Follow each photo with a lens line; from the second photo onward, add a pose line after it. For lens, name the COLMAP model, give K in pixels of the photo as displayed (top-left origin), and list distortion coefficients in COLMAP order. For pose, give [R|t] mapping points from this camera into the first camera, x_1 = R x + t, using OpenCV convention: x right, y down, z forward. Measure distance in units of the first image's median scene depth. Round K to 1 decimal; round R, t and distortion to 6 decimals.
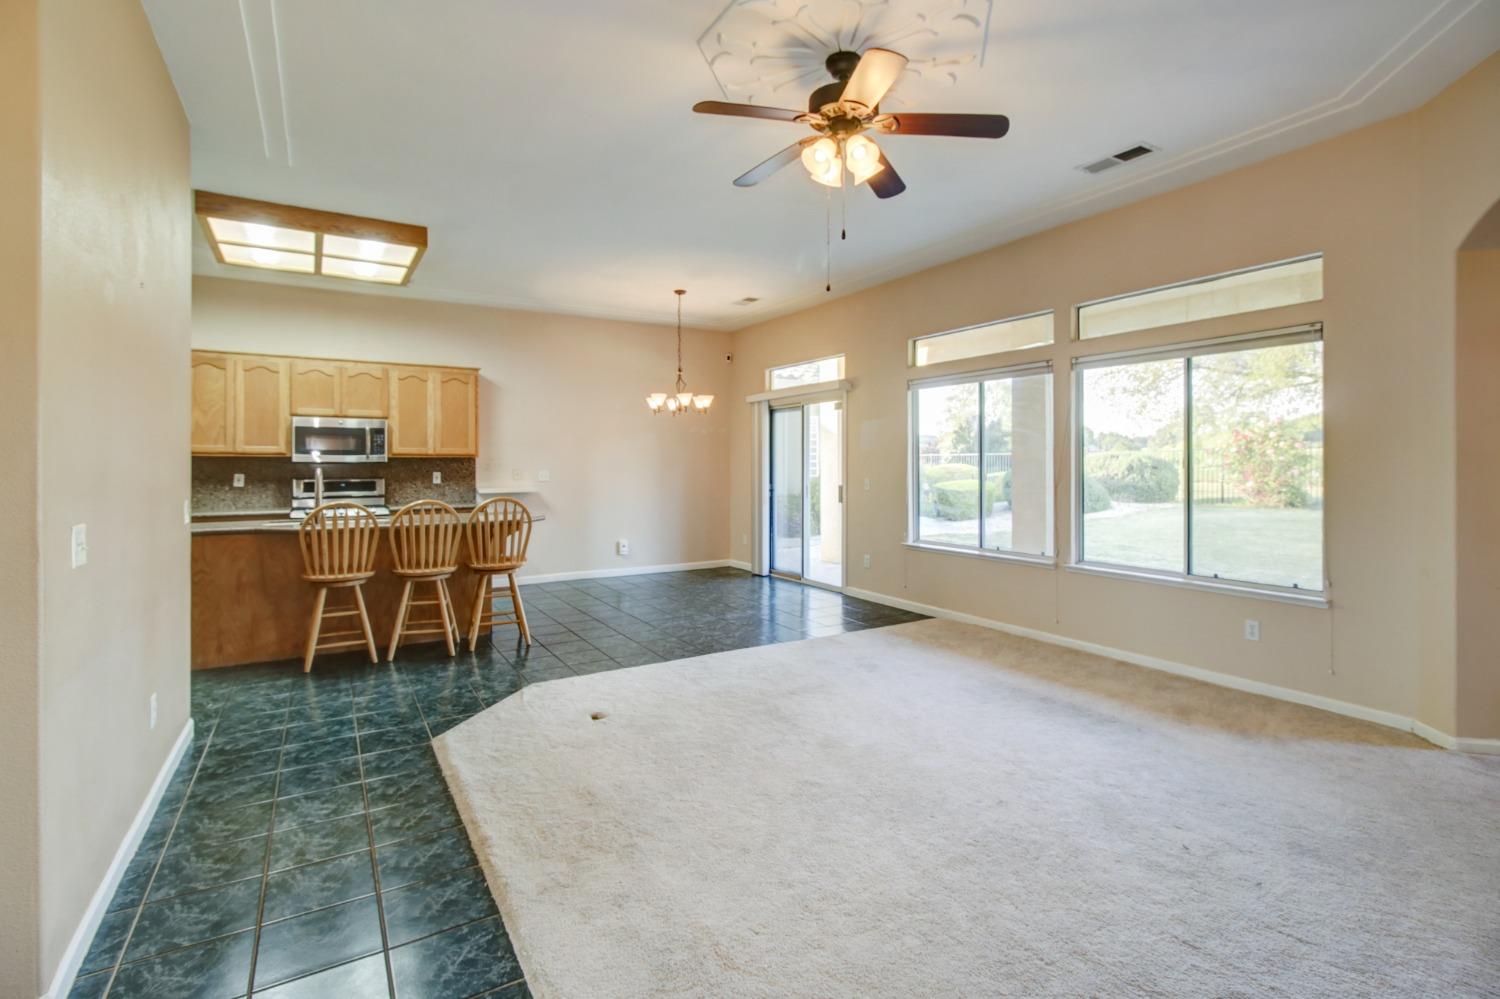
lens RADIAL K [[711.1, 0, 756.1], [0, 711.1, 461.8], [0, 0, 1]] dist [0.001770, -0.000432]
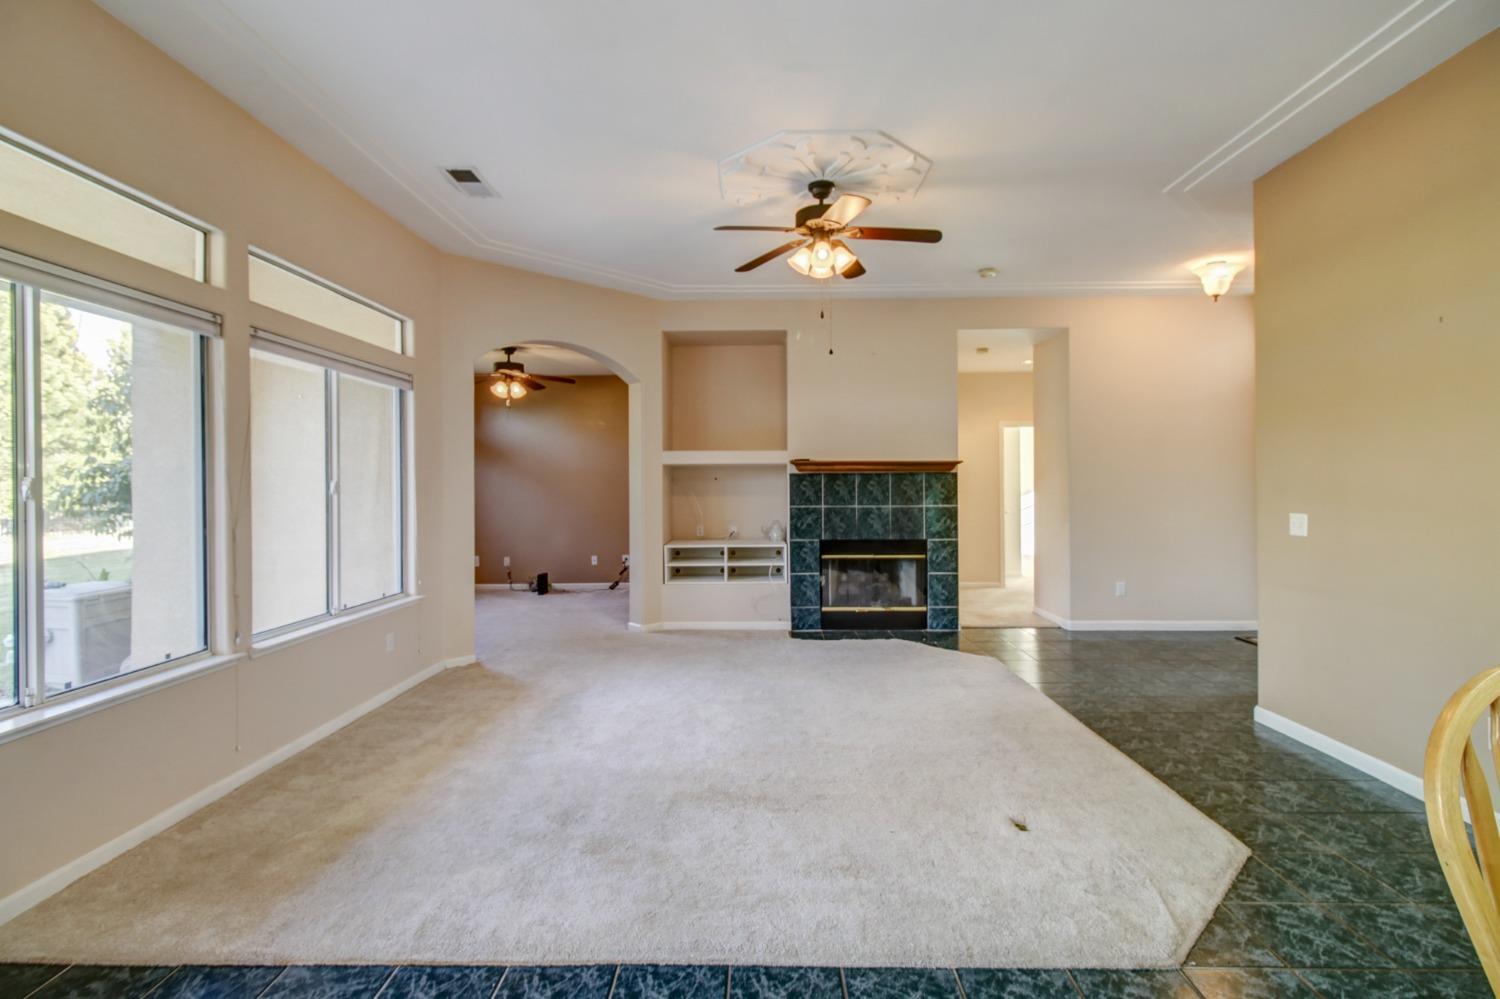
lens RADIAL K [[701.5, 0, 754.0], [0, 701.5, 484.0], [0, 0, 1]] dist [0.003001, 0.000150]
pose [[-0.845159, 0.007738, 0.534460, -0.211686], [0.006672, 0.999970, -0.003928, 0.001874], [-0.534474, 0.000246, -0.845185, 0.979123]]
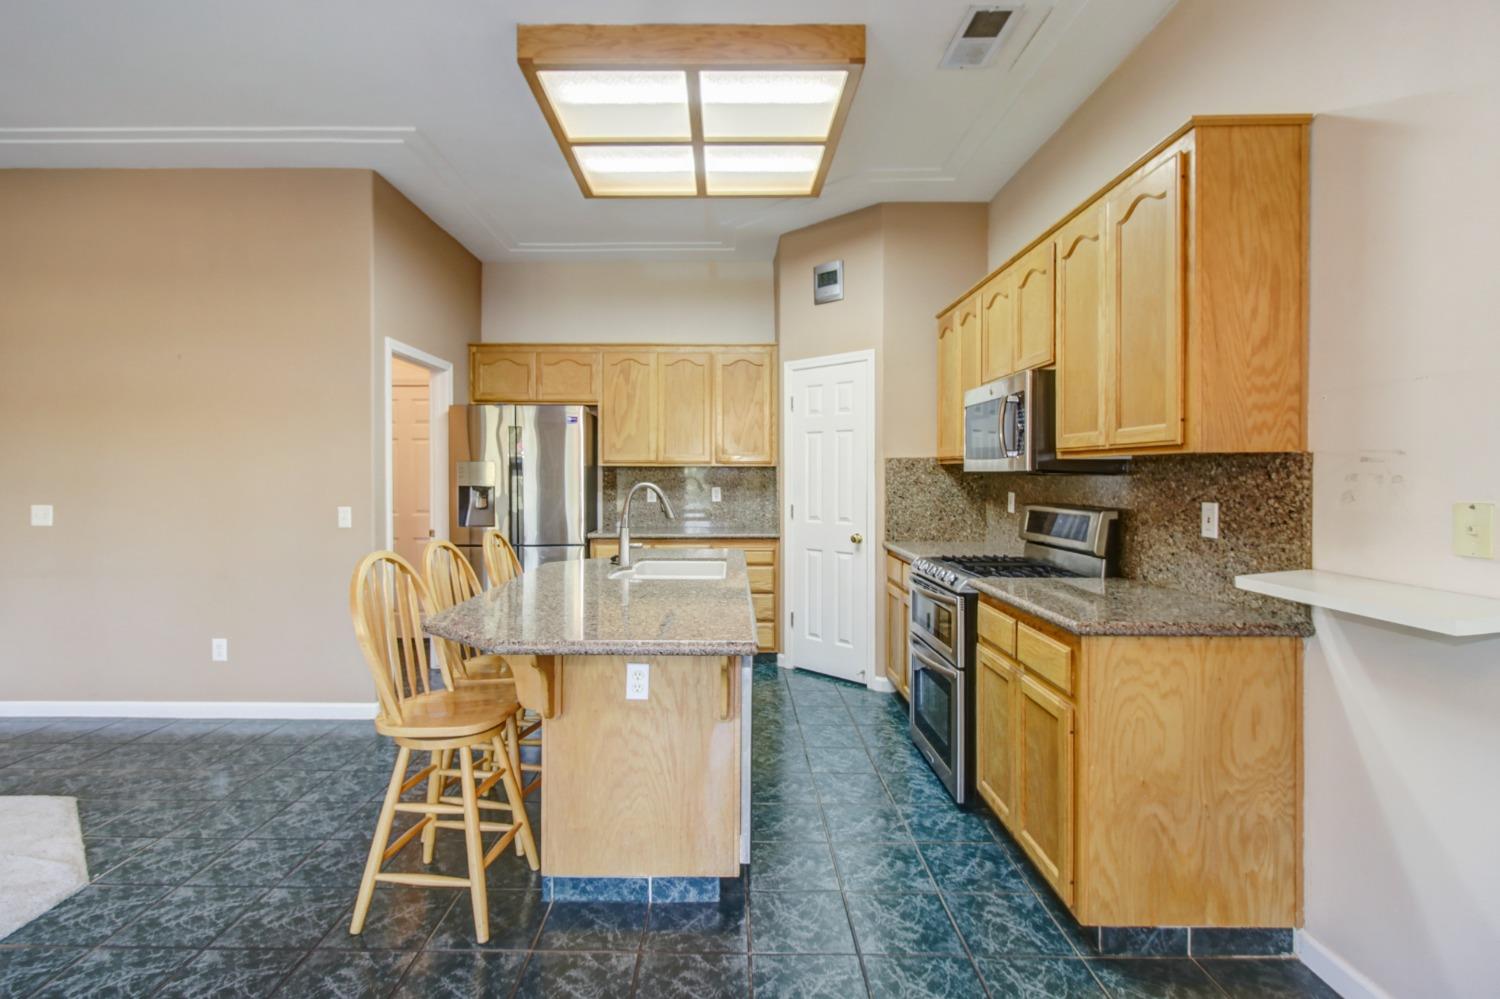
lens RADIAL K [[715.9, 0, 724.5], [0, 715.9, 482.6], [0, 0, 1]] dist [0.002626, -0.000393]
pose [[-0.530374, 0.008235, -0.847724, -0.072611], [0.002030, 0.999962, 0.008444, 0.002995], [0.847761, 0.002758, -0.530371, 1.088942]]
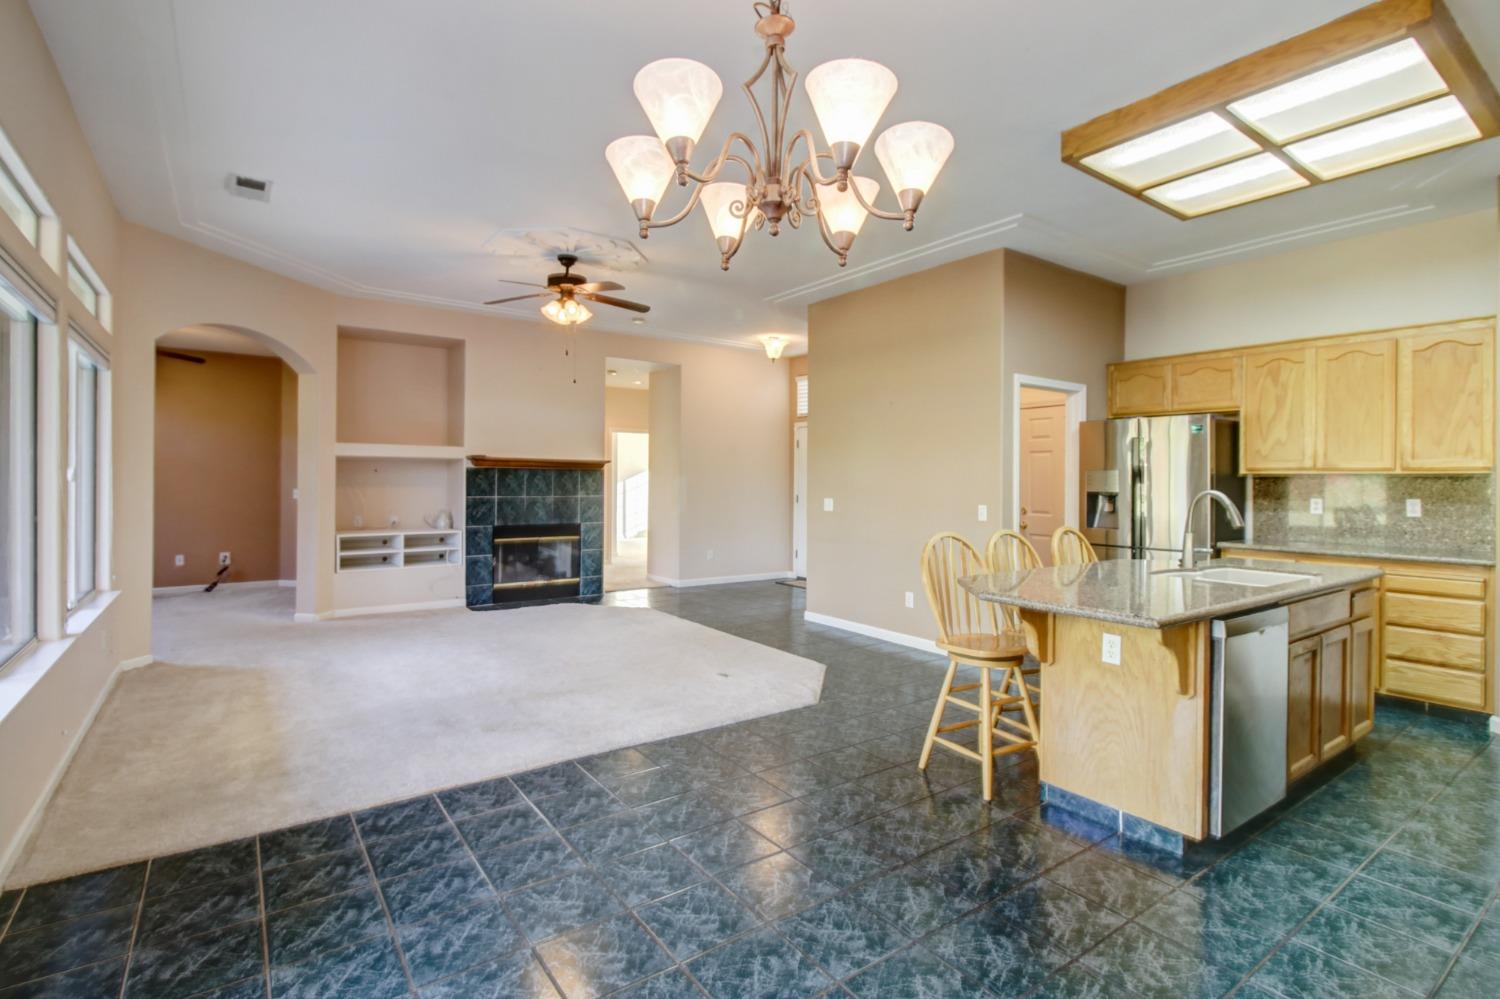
lens RADIAL K [[717.3, 0, 747.6], [0, 717.3, 479.9], [0, 0, 1]] dist [0.000970, -0.000011]
pose [[-0.997373, -0.006513, -0.072137, -0.092429], [-0.006336, 0.999976, -0.002671, 0.002844], [0.072153, -0.002207, -0.997391, 1.278036]]
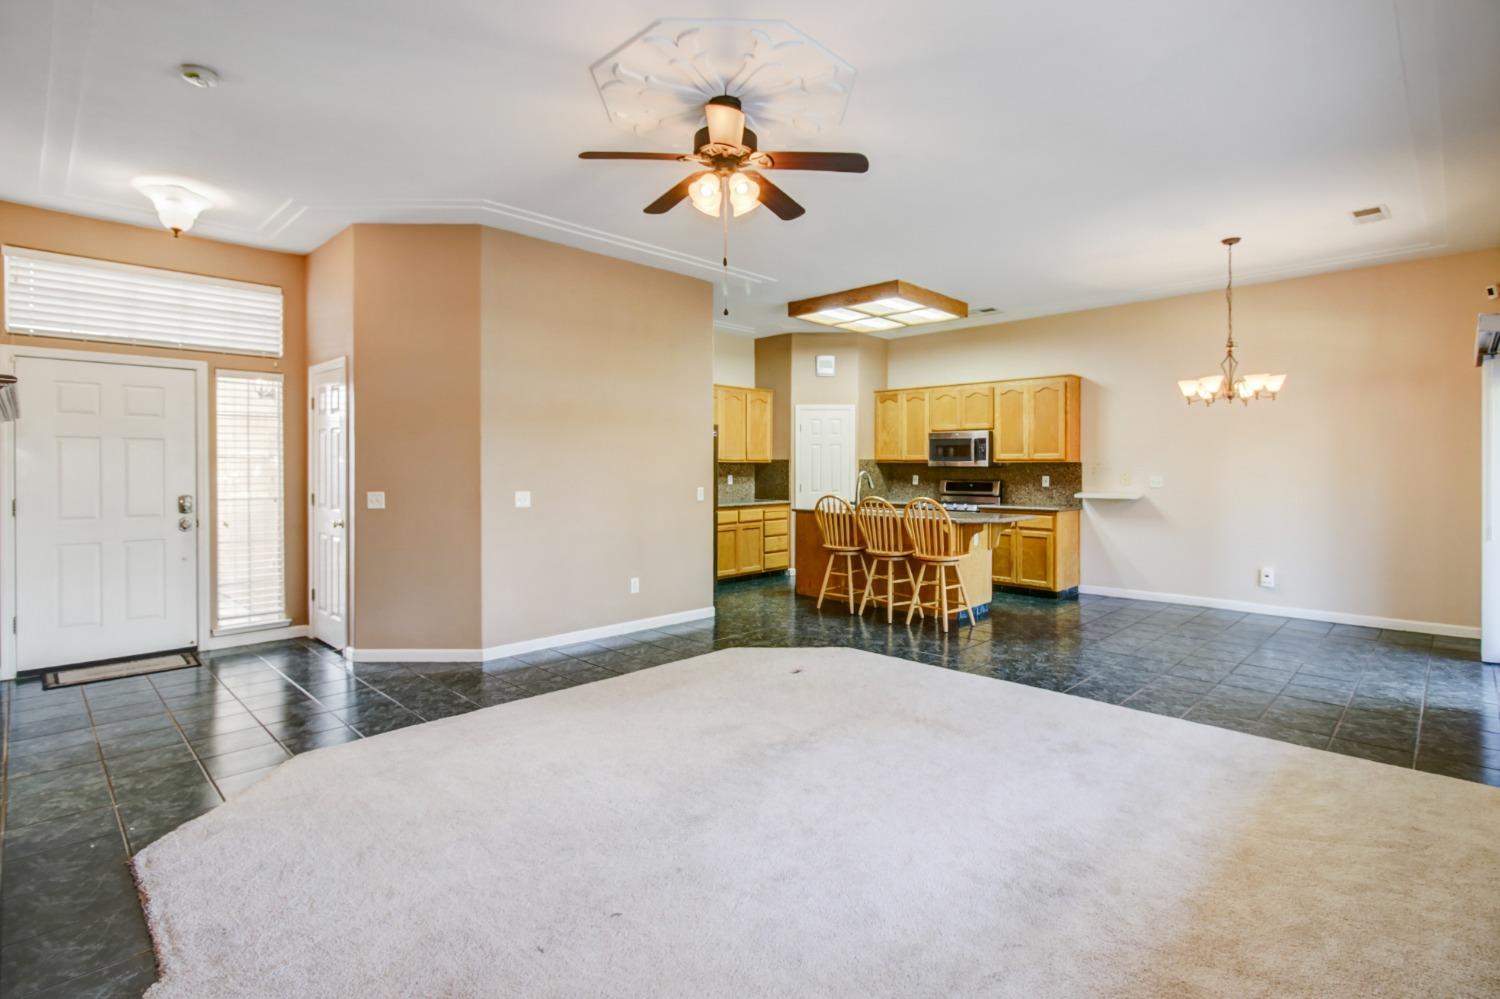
lens RADIAL K [[716.9, 0, 755.2], [0, 716.9, 471.7], [0, 0, 1]] dist [-0.000921, -0.000499]
pose [[0.243658, 0.006717, -0.969838, 0.540552], [0.002038, 0.999970, 0.007437, -0.001000], [0.969859, -0.003789, 0.243637, 0.346870]]
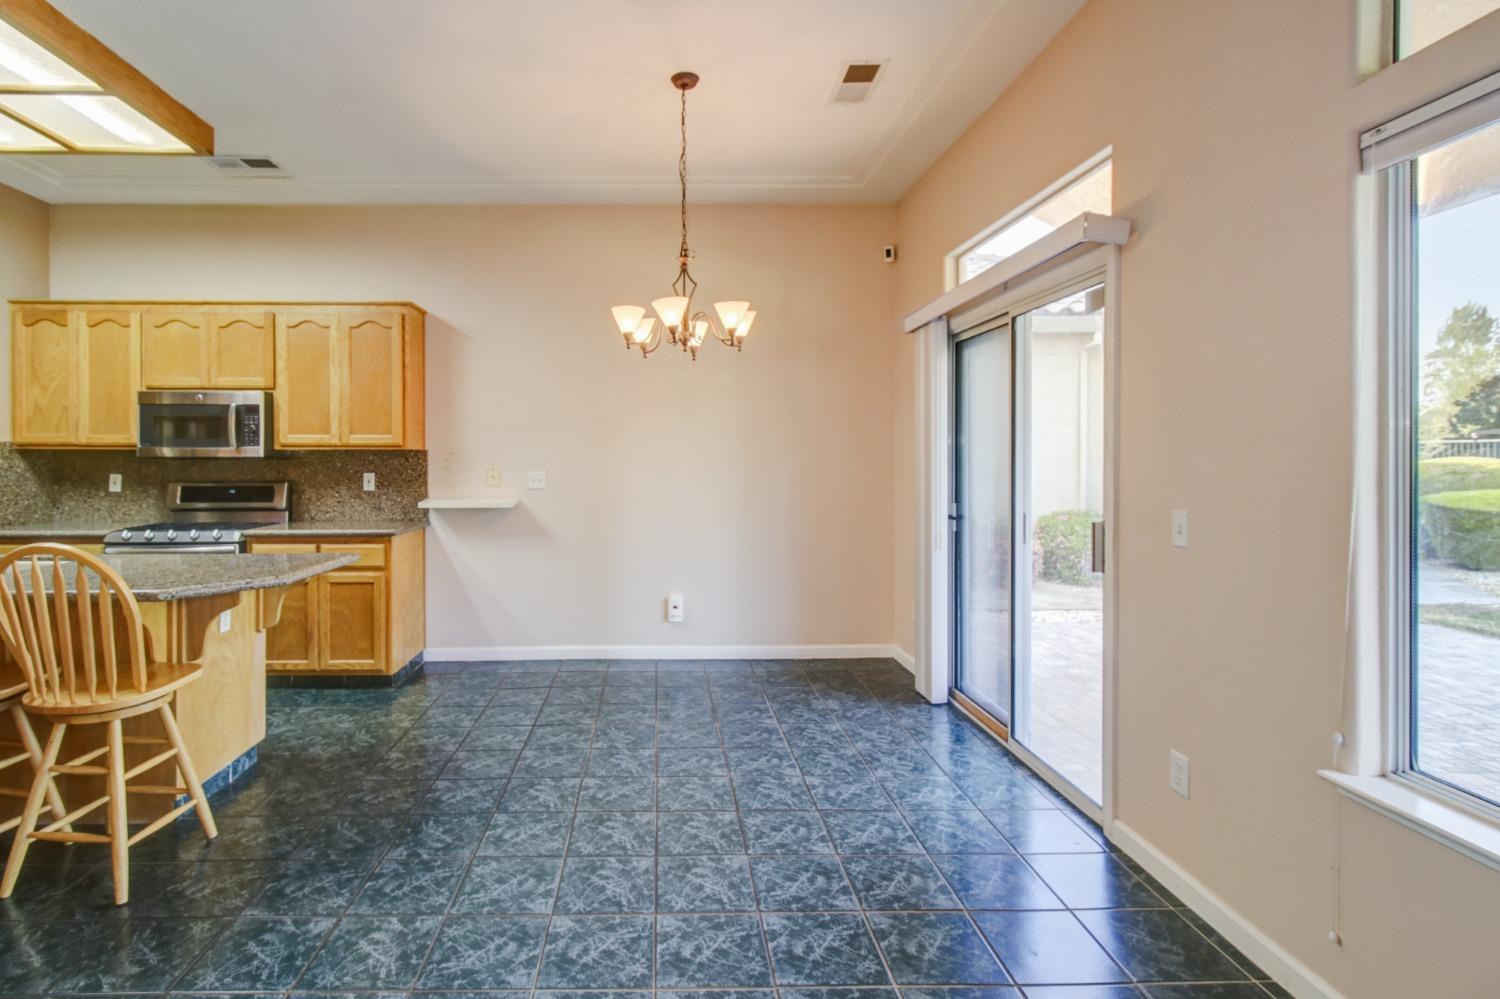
lens RADIAL K [[739.7, 0, 668.1], [0, 739.7, 461.8], [0, 0, 1]] dist [0.000731, 0.000354]
pose [[0.860123, 0.002260, -0.510082, 0.132233], [0.002299, 0.999963, 0.008307, -0.000237], [0.510081, -0.008318, 0.860086, 0.625710]]
